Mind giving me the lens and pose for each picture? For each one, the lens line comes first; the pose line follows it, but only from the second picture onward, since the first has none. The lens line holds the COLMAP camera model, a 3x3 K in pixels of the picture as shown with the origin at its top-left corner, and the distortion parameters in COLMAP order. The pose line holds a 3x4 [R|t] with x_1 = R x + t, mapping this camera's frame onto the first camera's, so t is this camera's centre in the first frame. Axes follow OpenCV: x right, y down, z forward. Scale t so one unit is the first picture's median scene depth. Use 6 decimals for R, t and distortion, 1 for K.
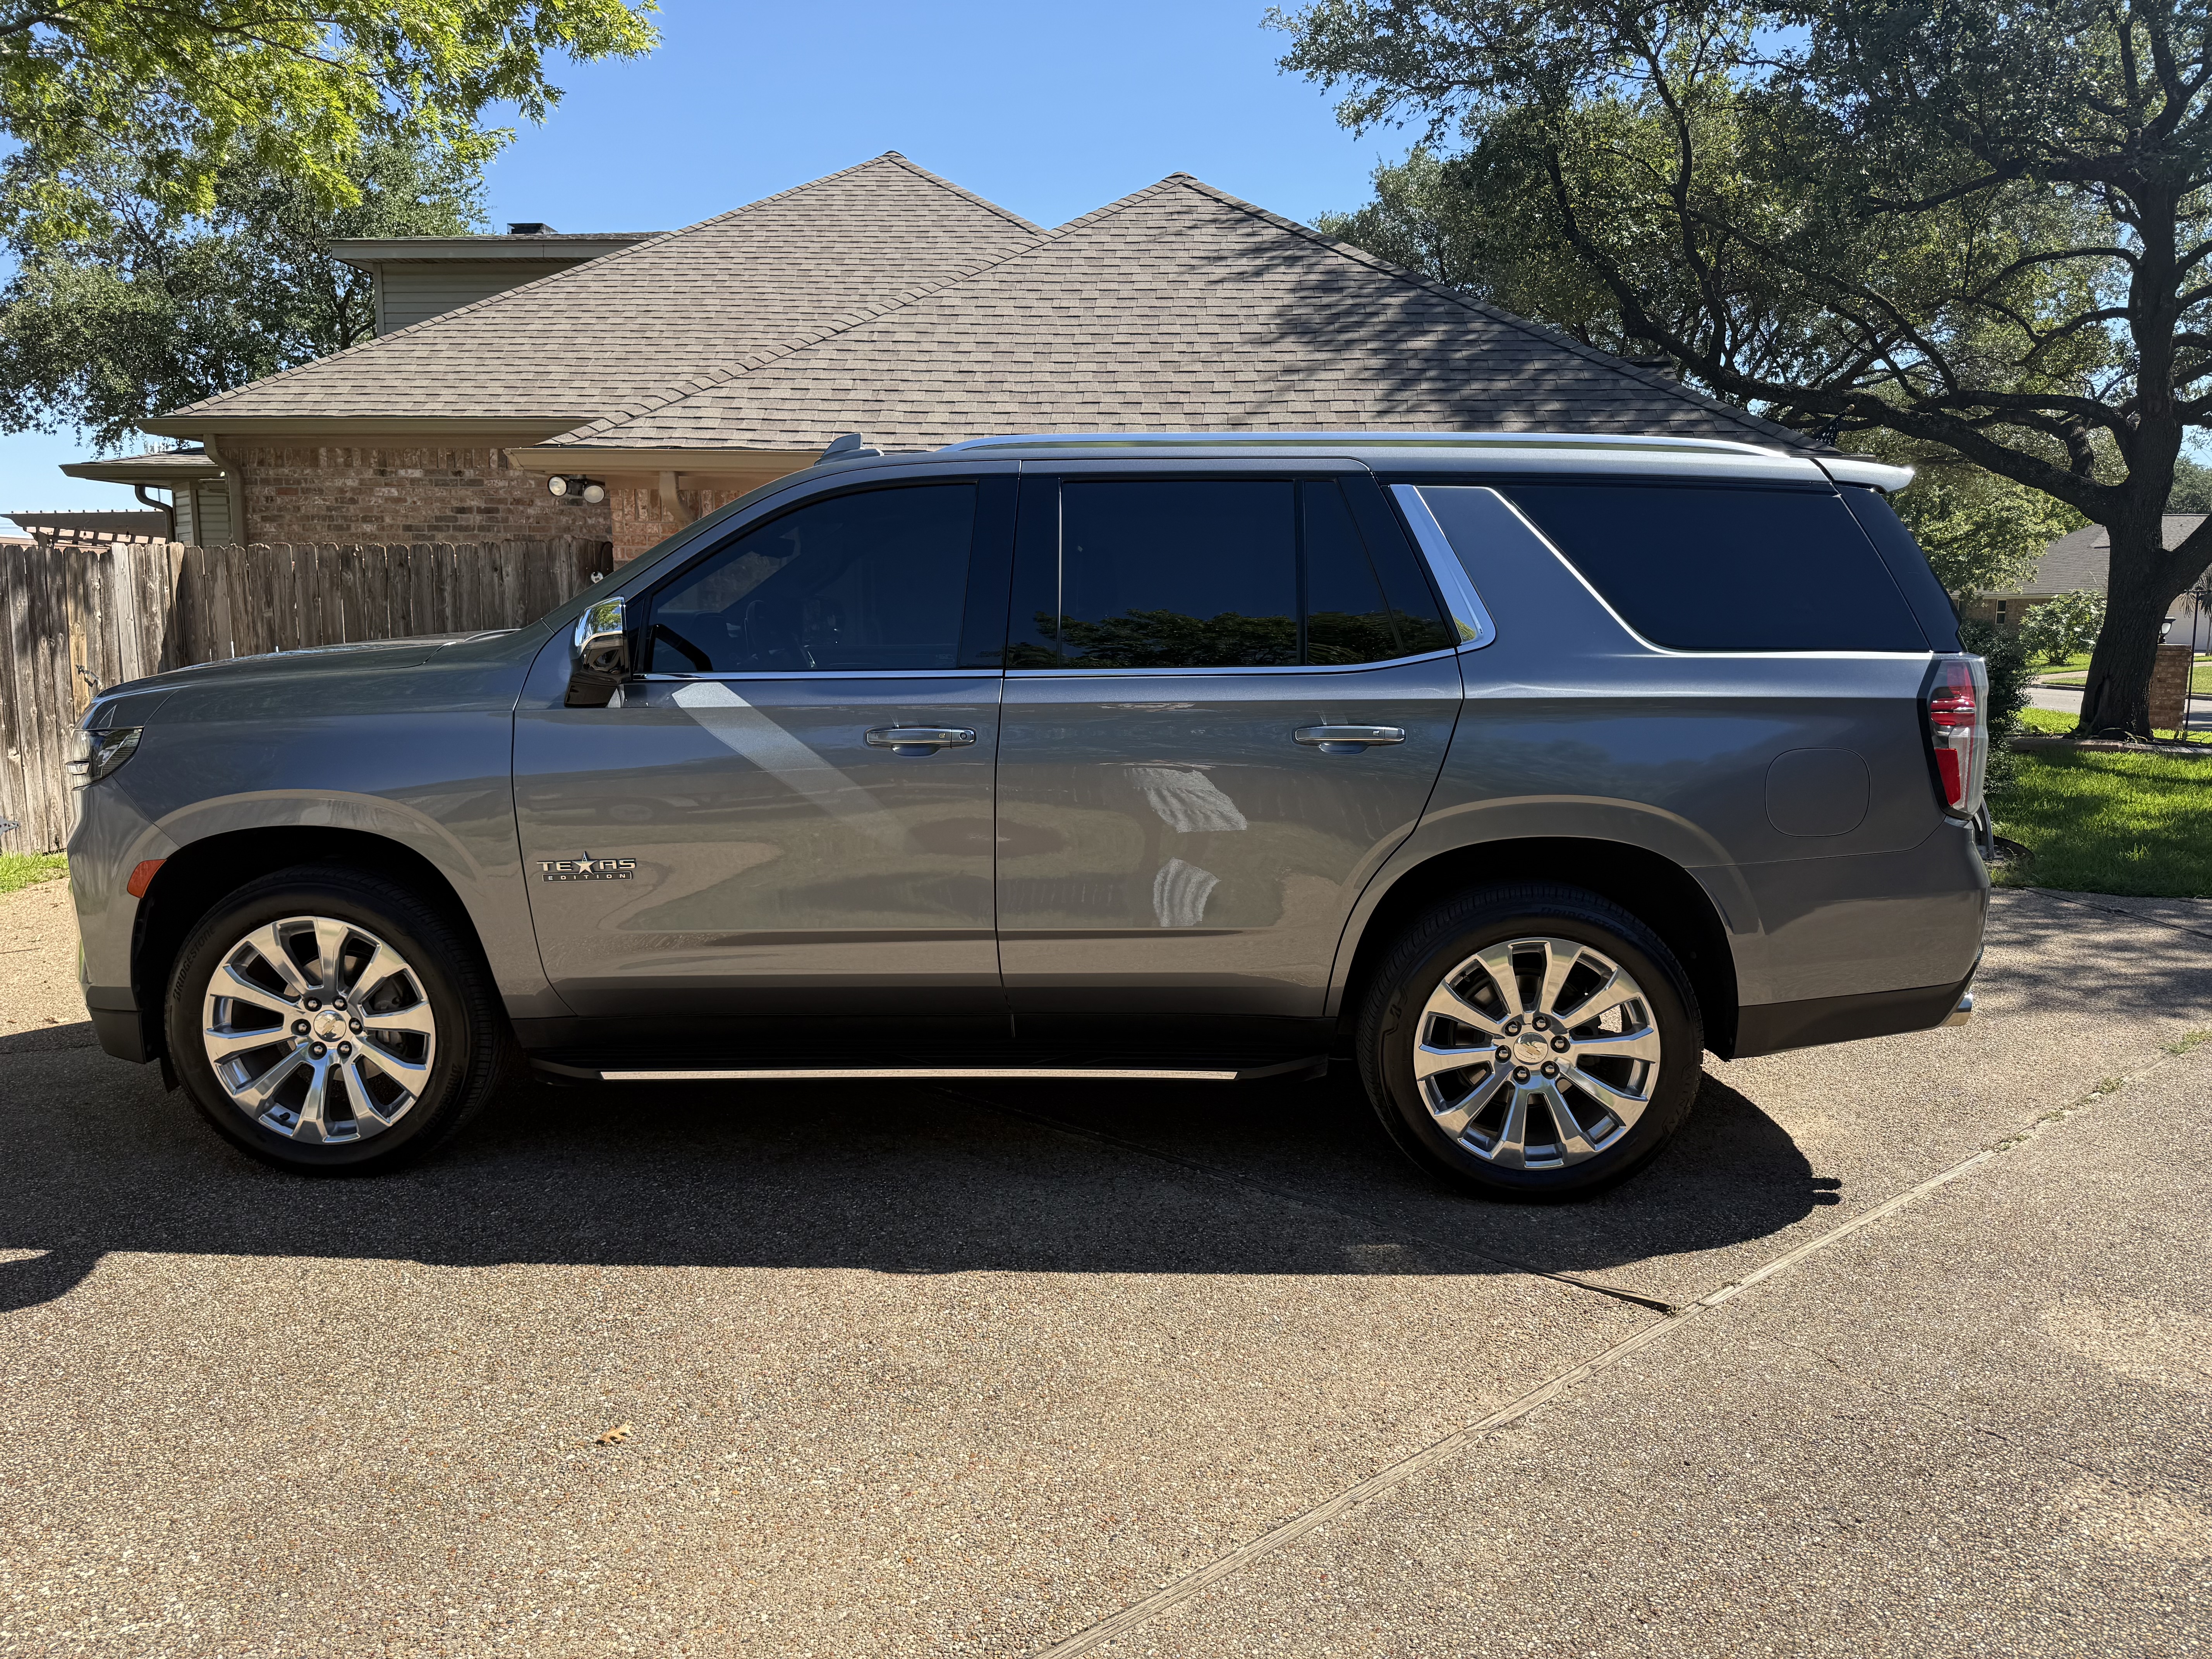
lens RADIAL K [[1640.7, 0, 1106.0], [0, 1640.7, 829.5], [0, 0, 1]] dist [0.001843, -0.003071]
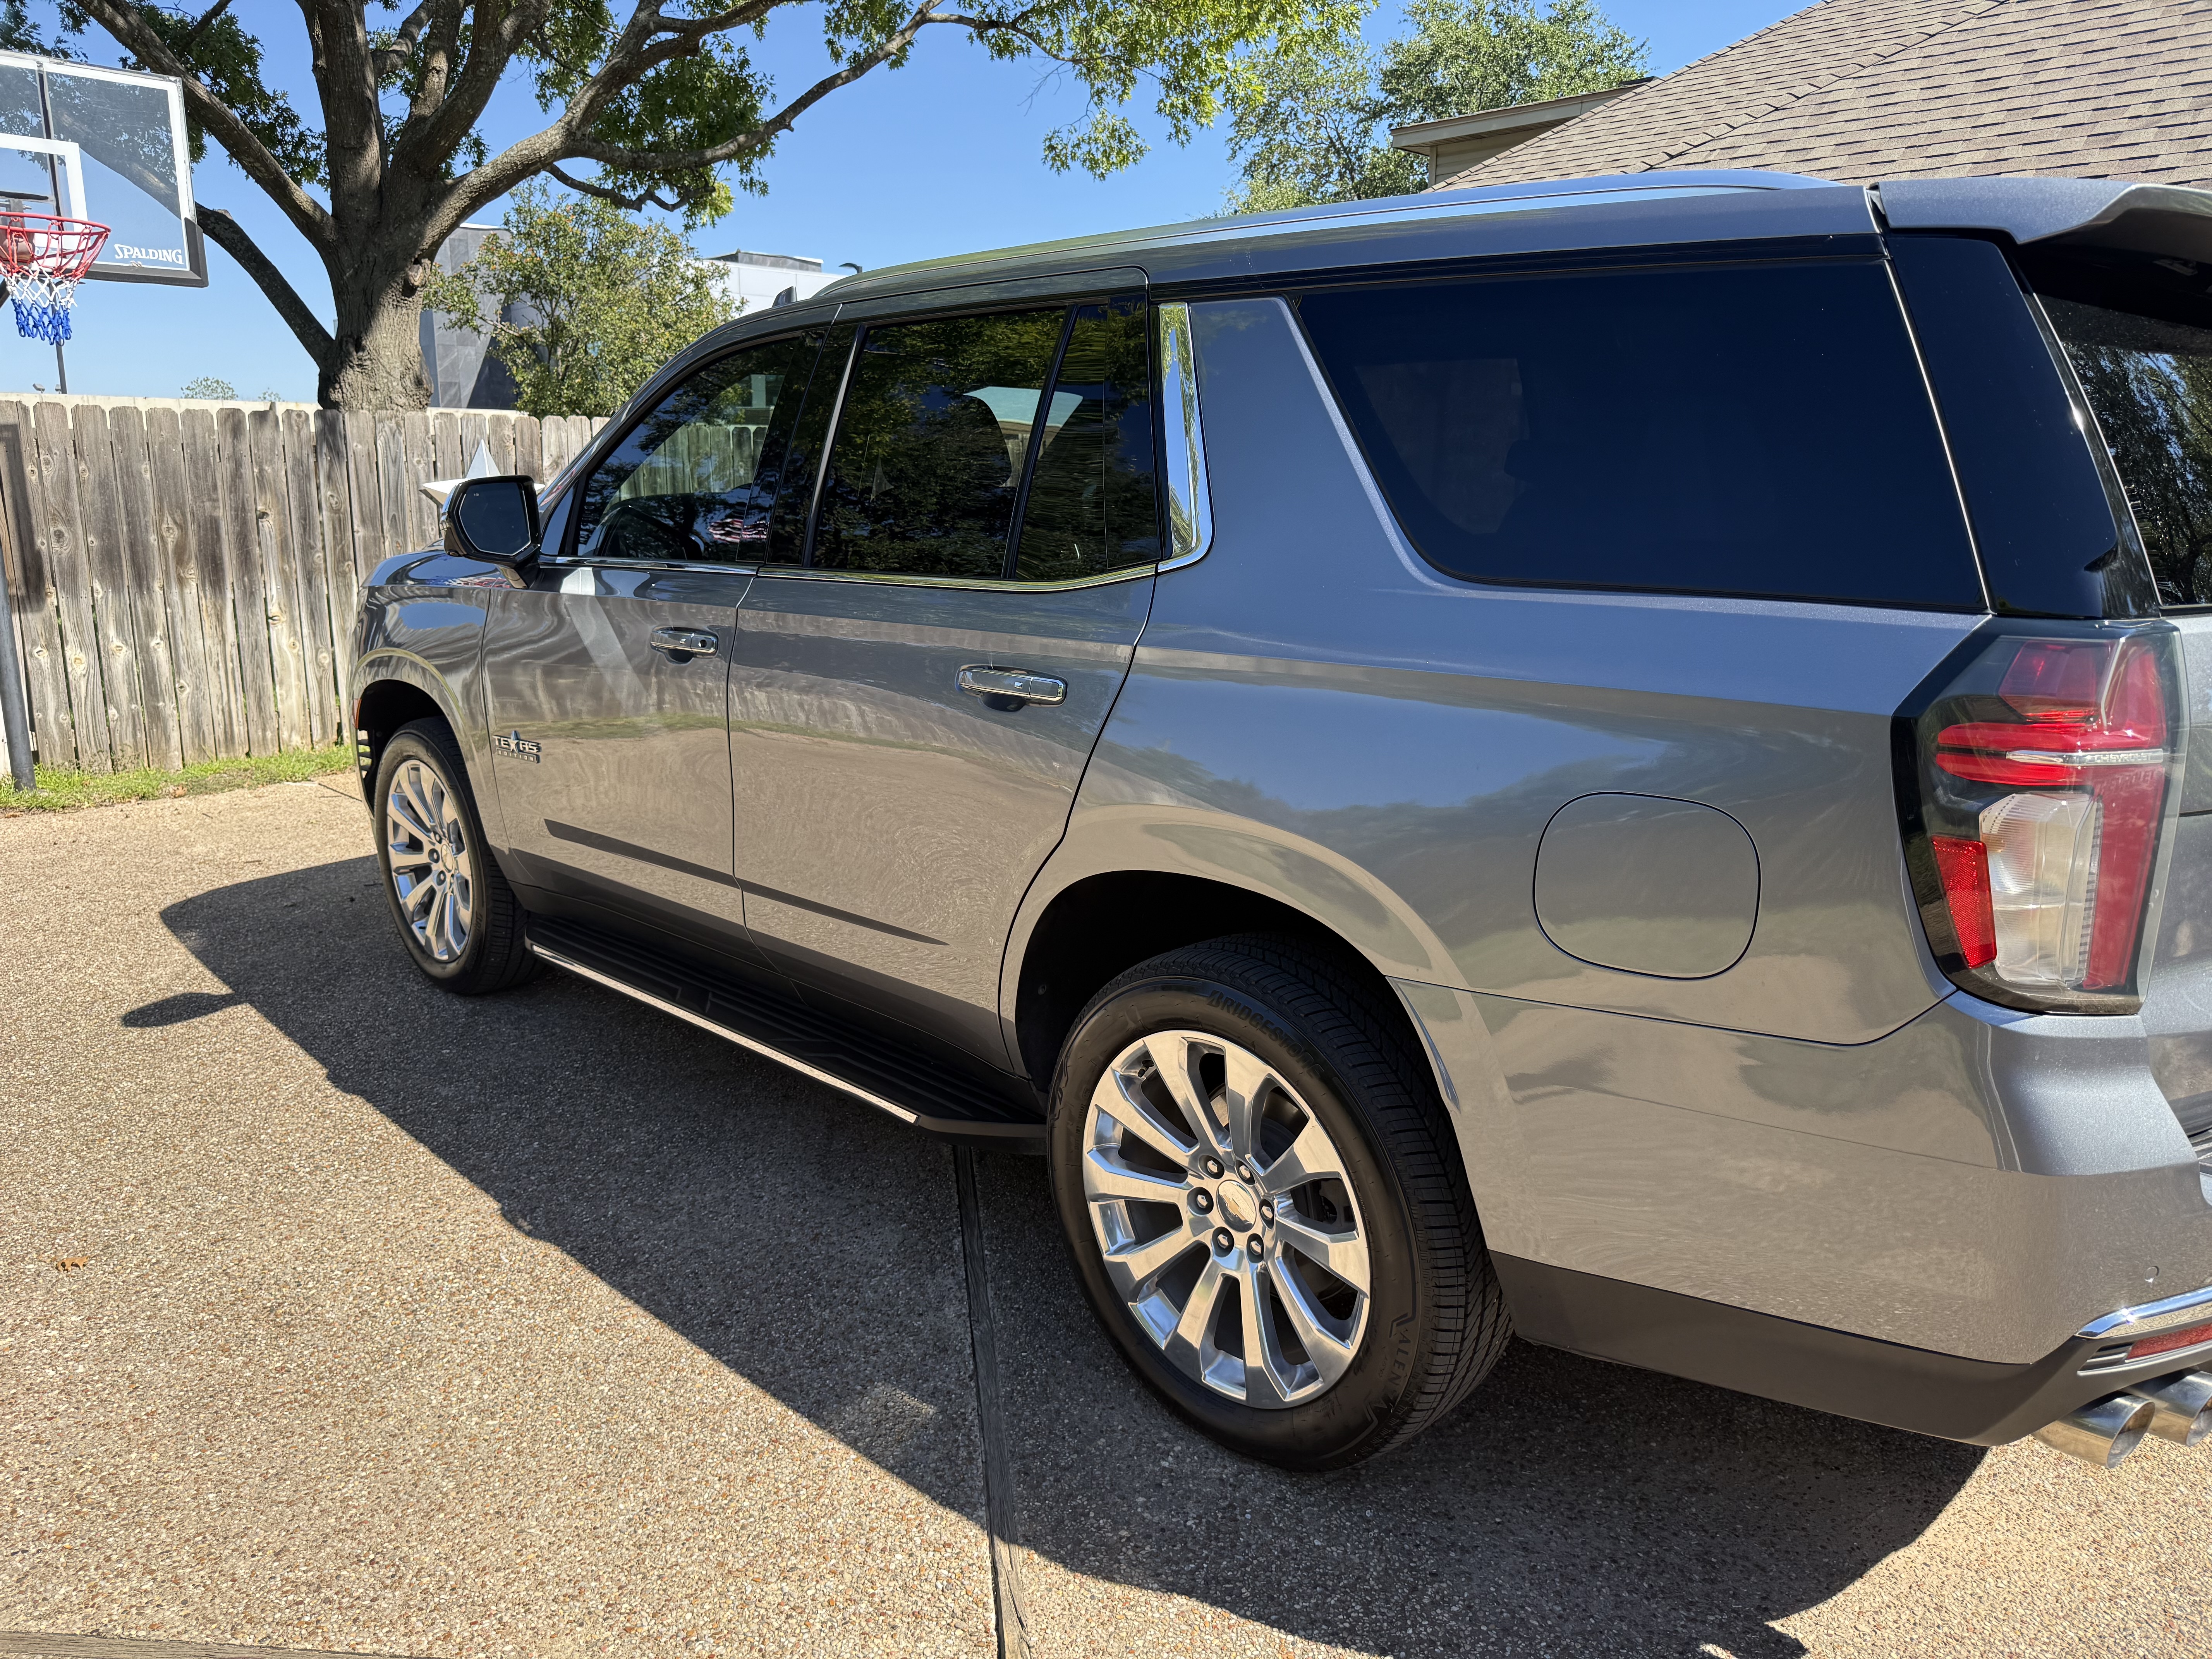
lens RADIAL K [[1640.7, 0, 1106.0], [0, 1640.7, 829.5], [0, 0, 1]] dist [0.001843, -0.003071]
pose [[0.707078, 0.152832, -0.690423, 0.647910], [-0.106234, 0.988242, 0.109960, -0.075575], [0.699110, -0.004404, 0.715000, 0.522360]]
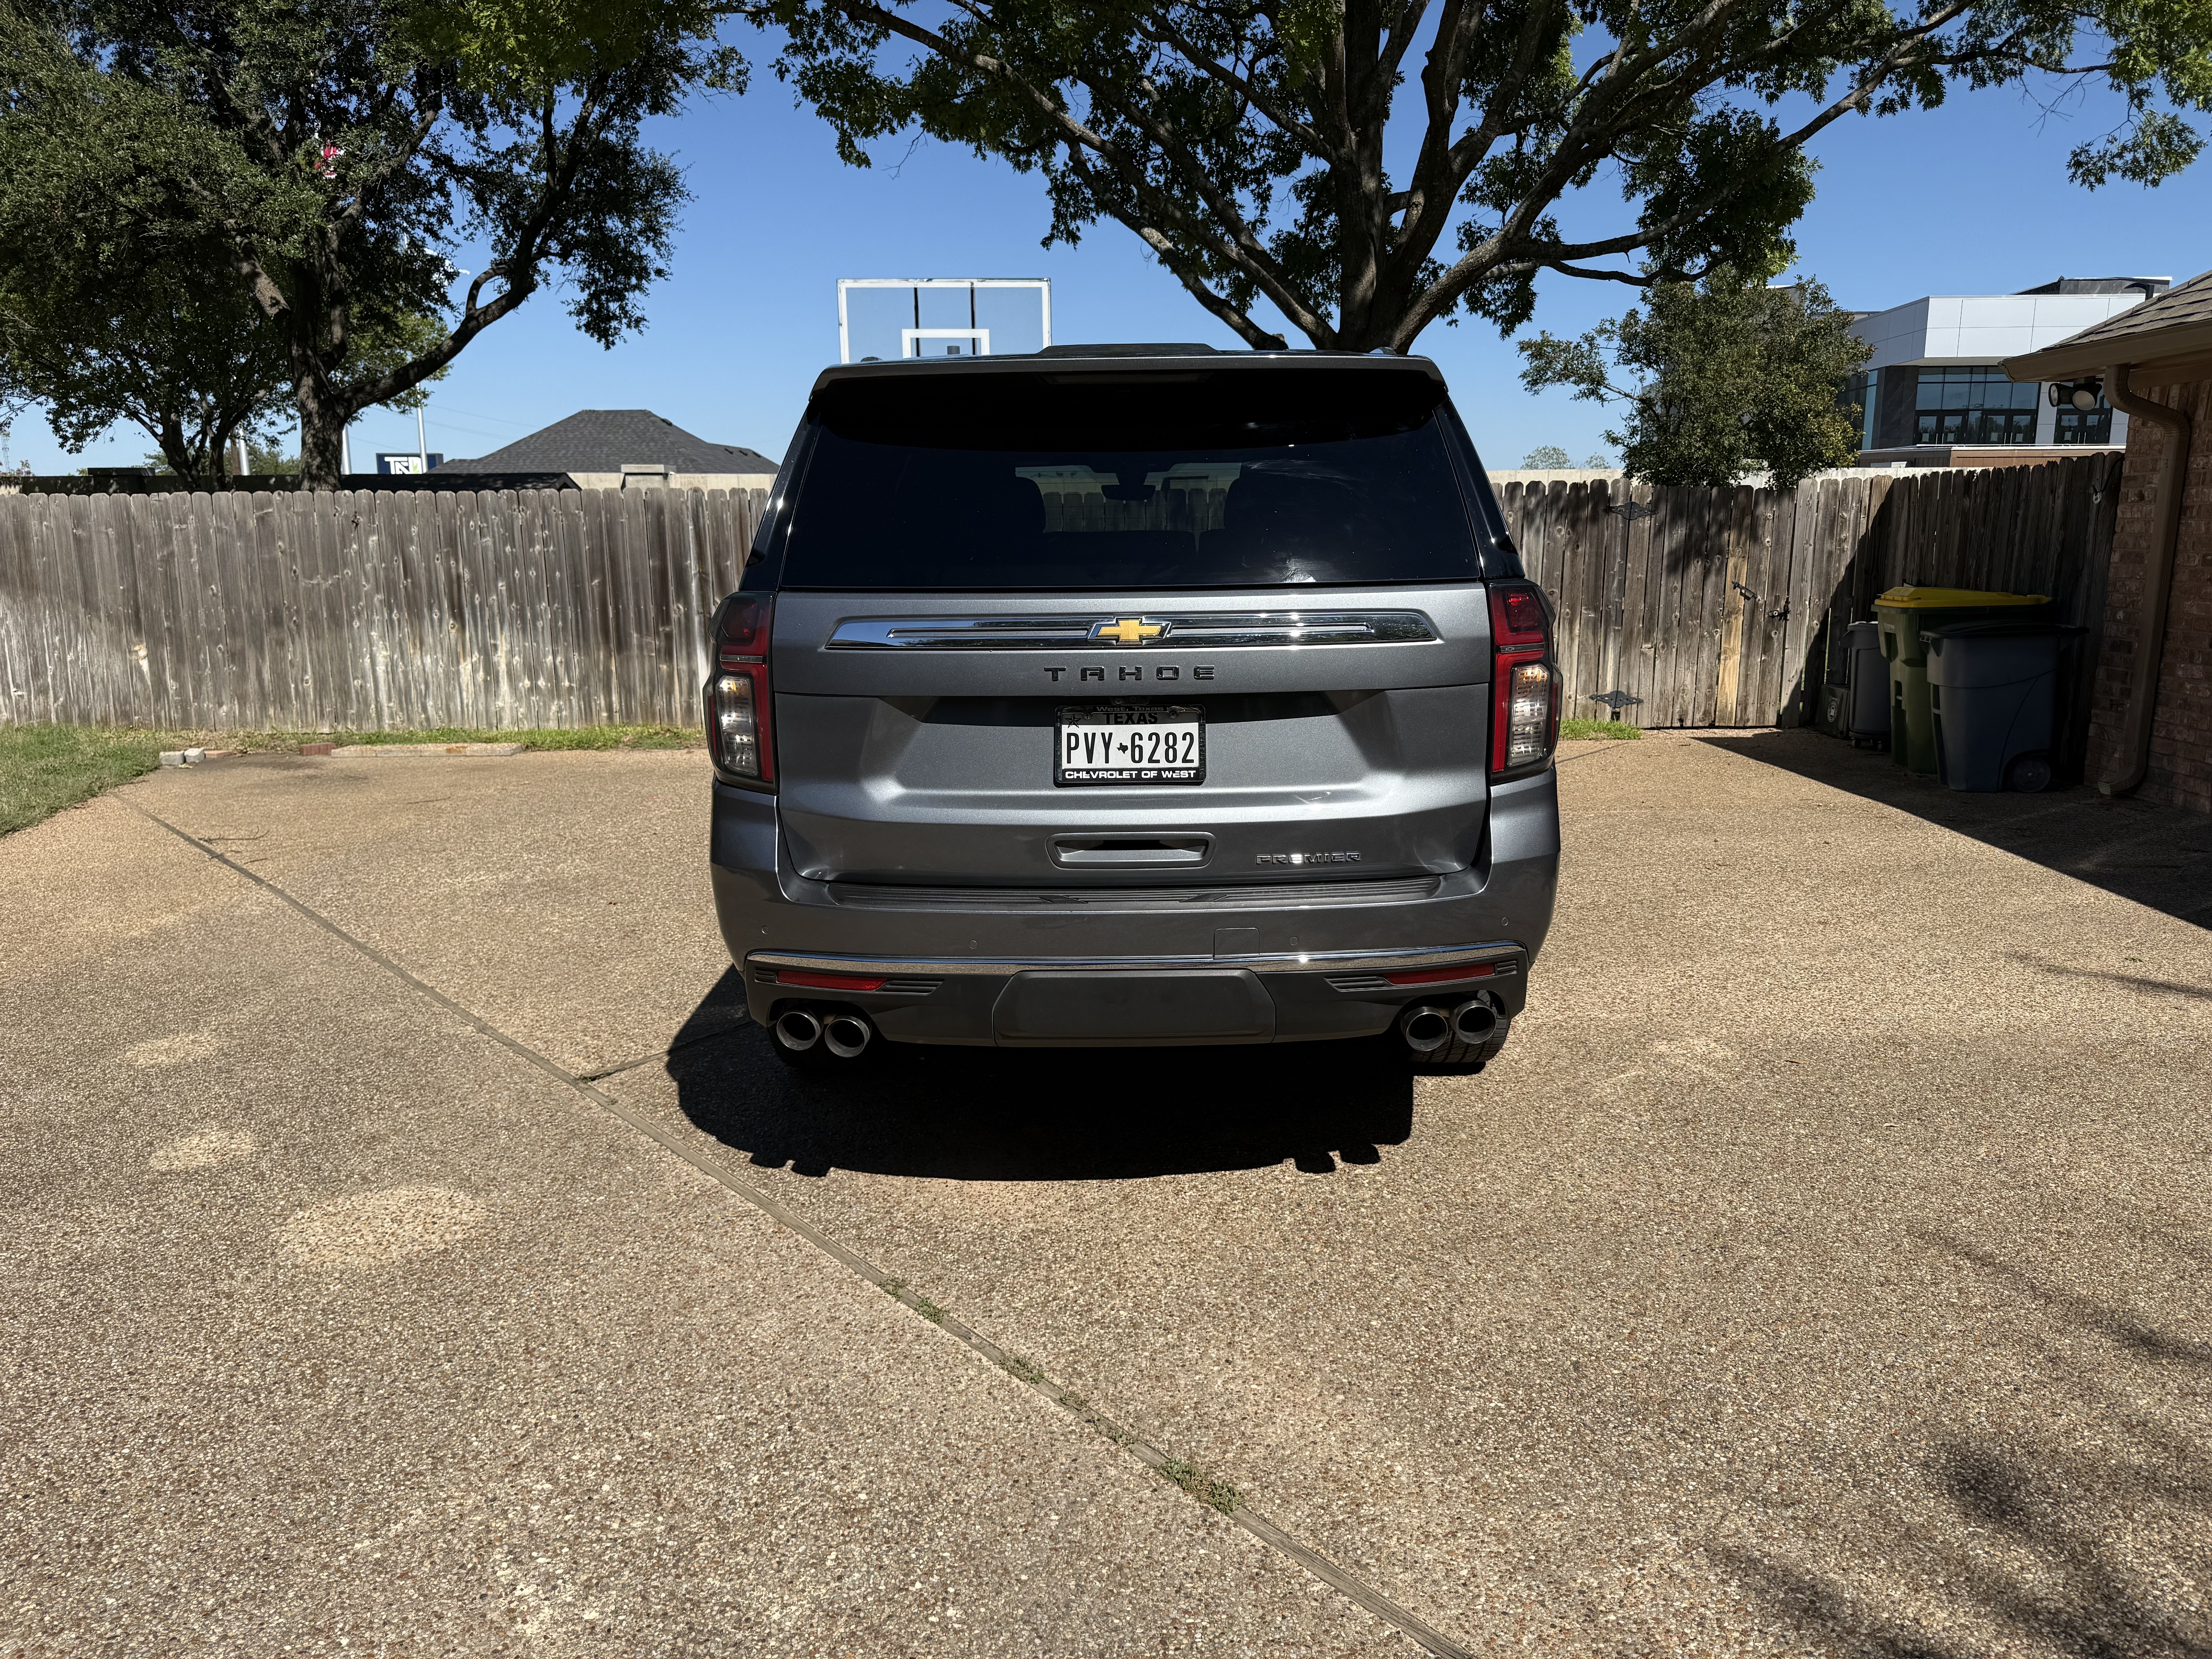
lens RADIAL K [[1637.0, 0, 1106.0], [0, 1637.0, 829.5], [0, 0, 1]] dist [0.039103, -0.007522]
pose [[-0.011425, 0.177776, -0.984005, 1.385209], [-0.137330, 0.974465, 0.177647, -0.163081], [0.990459, 0.137163, 0.013281, 1.197552]]
